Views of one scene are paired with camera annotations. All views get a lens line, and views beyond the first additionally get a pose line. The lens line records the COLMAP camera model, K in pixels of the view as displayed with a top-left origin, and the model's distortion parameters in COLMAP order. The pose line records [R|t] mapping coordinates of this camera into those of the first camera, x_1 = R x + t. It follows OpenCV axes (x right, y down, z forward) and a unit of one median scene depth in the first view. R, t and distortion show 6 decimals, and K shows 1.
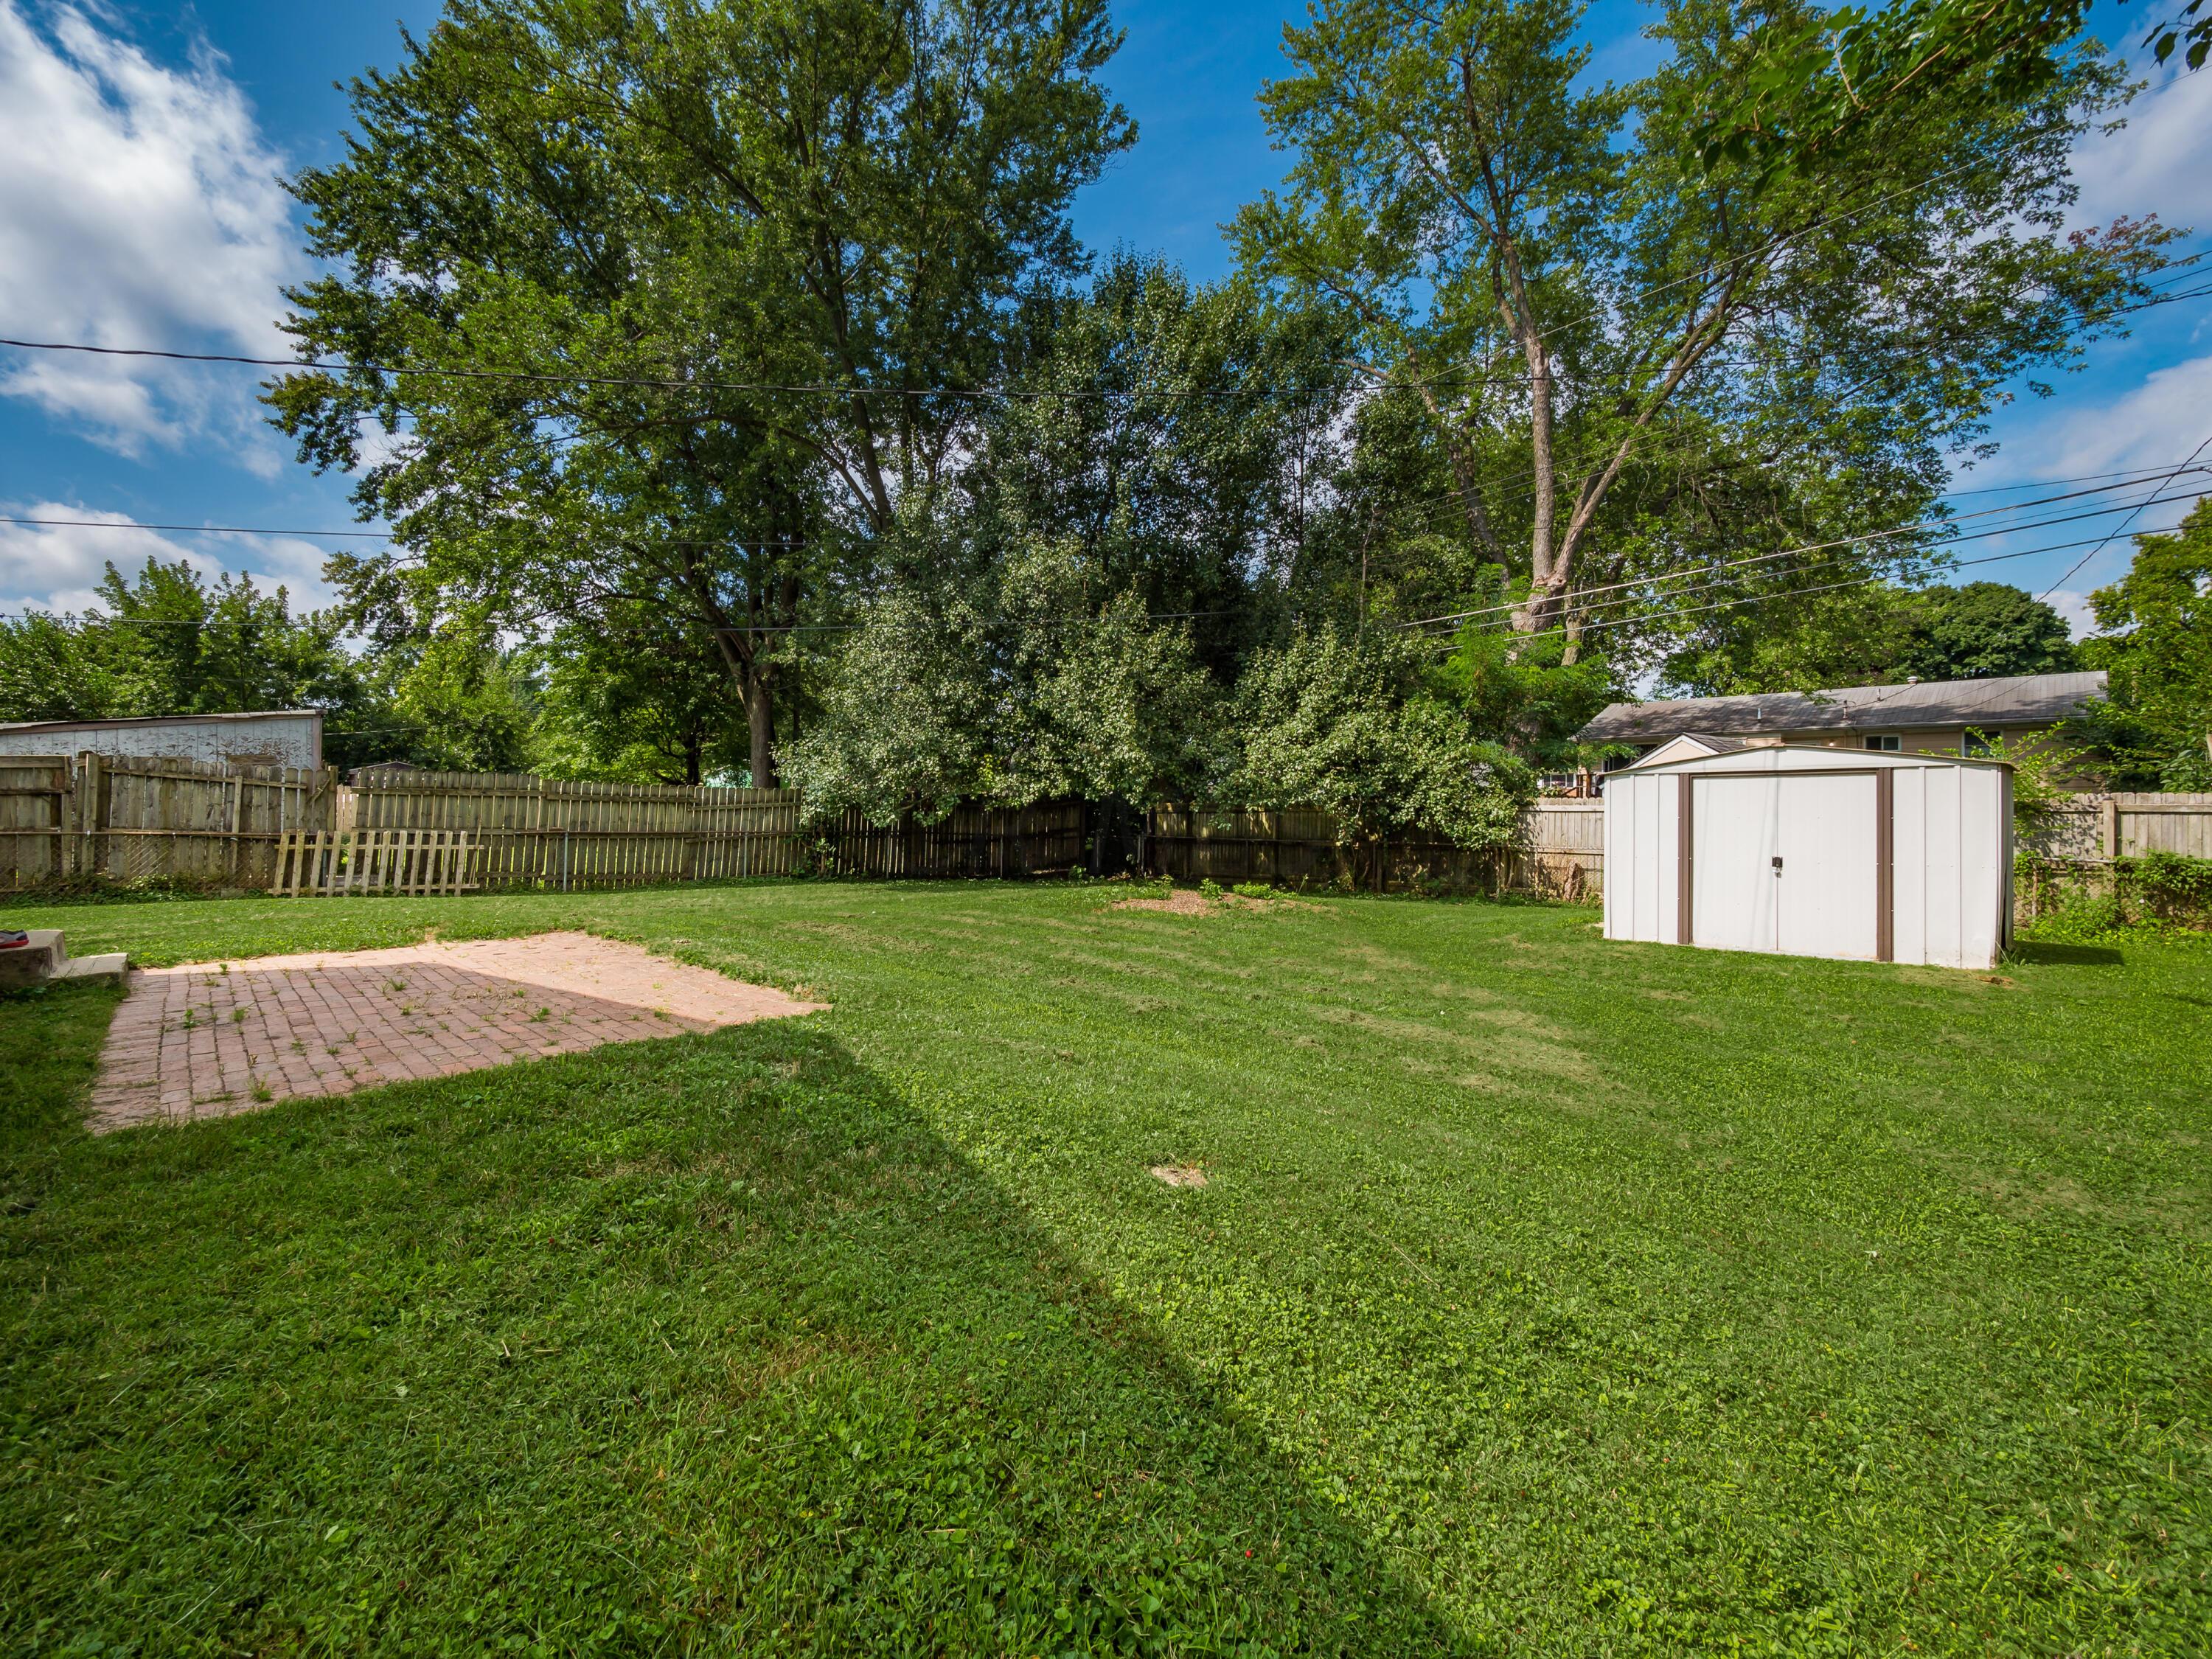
lens RADIAL K [[957.7, 0, 1106.0], [0, 957.7, 829.5], [0, 0, 1]] dist [0.001092, -0.013946]
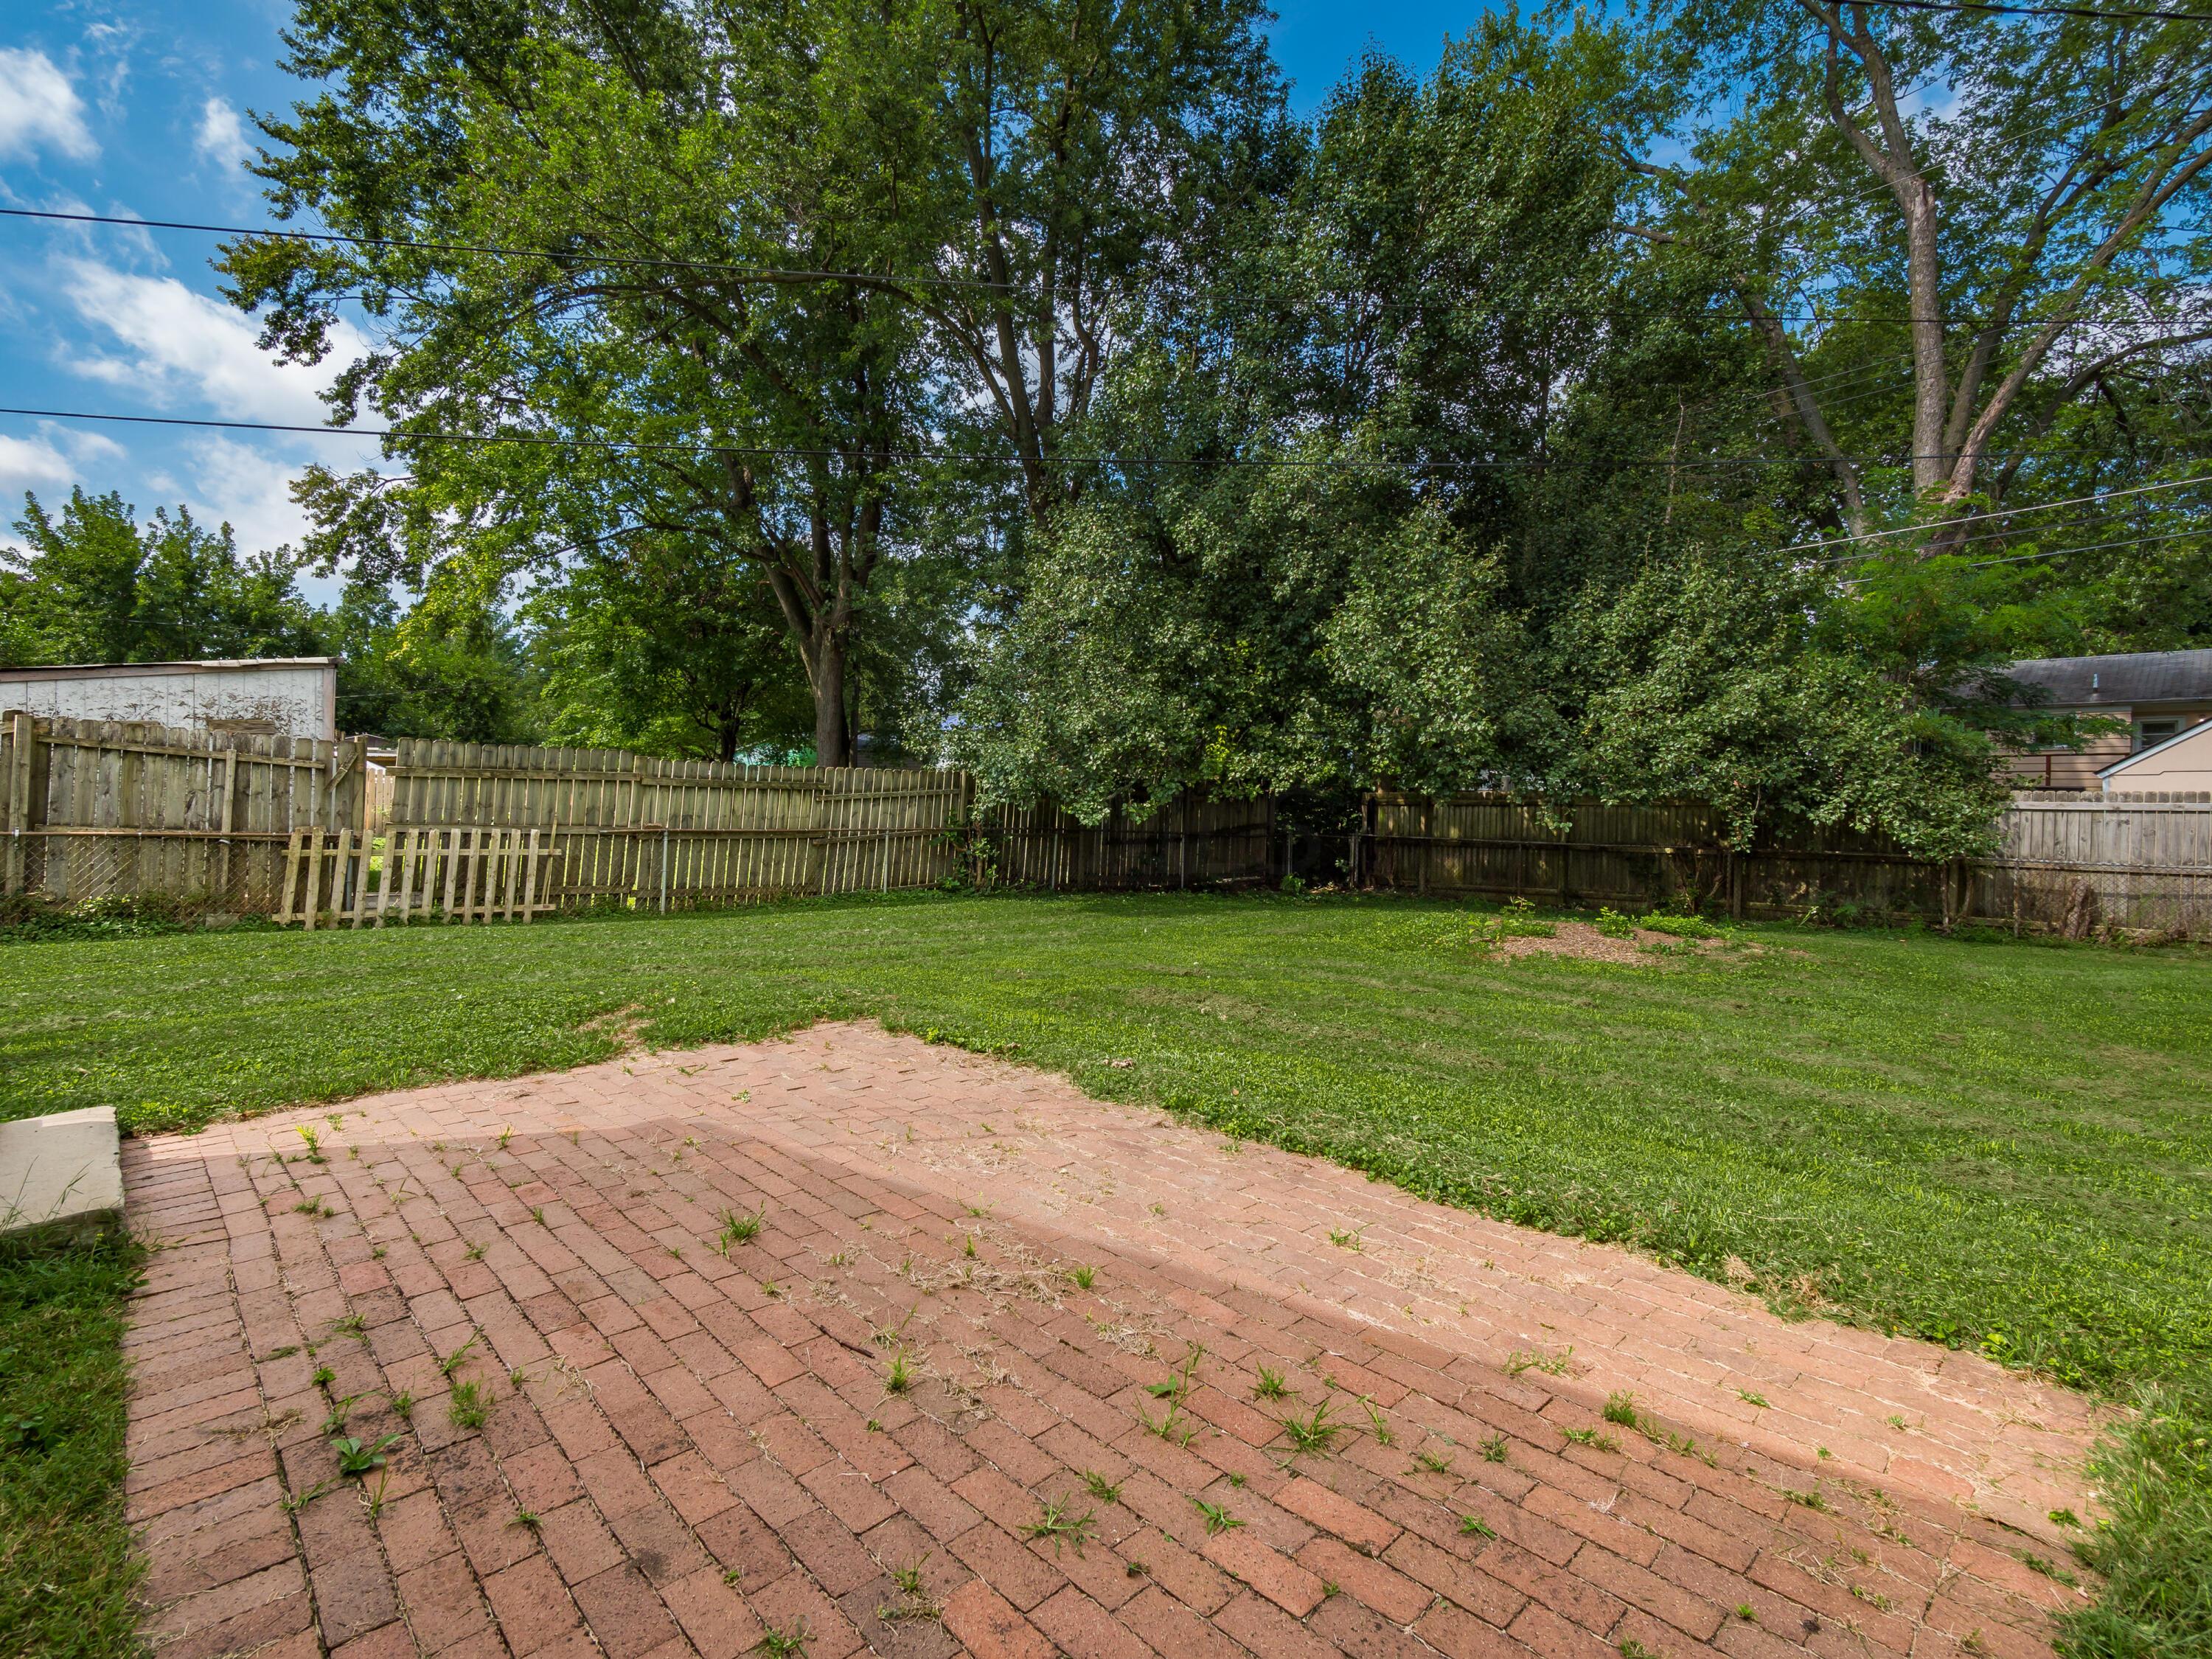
lens RADIAL K [[1096.9, 0, 1106.0], [0, 1096.9, 829.5], [0, 0, 1]] dist [-0.000600, -0.013969]
pose [[0.999555, 0.007473, -0.028889, -0.196630], [-0.007140, 0.999907, 0.011615, -0.009180], [0.028973, -0.011403, 0.999515, 0.175848]]
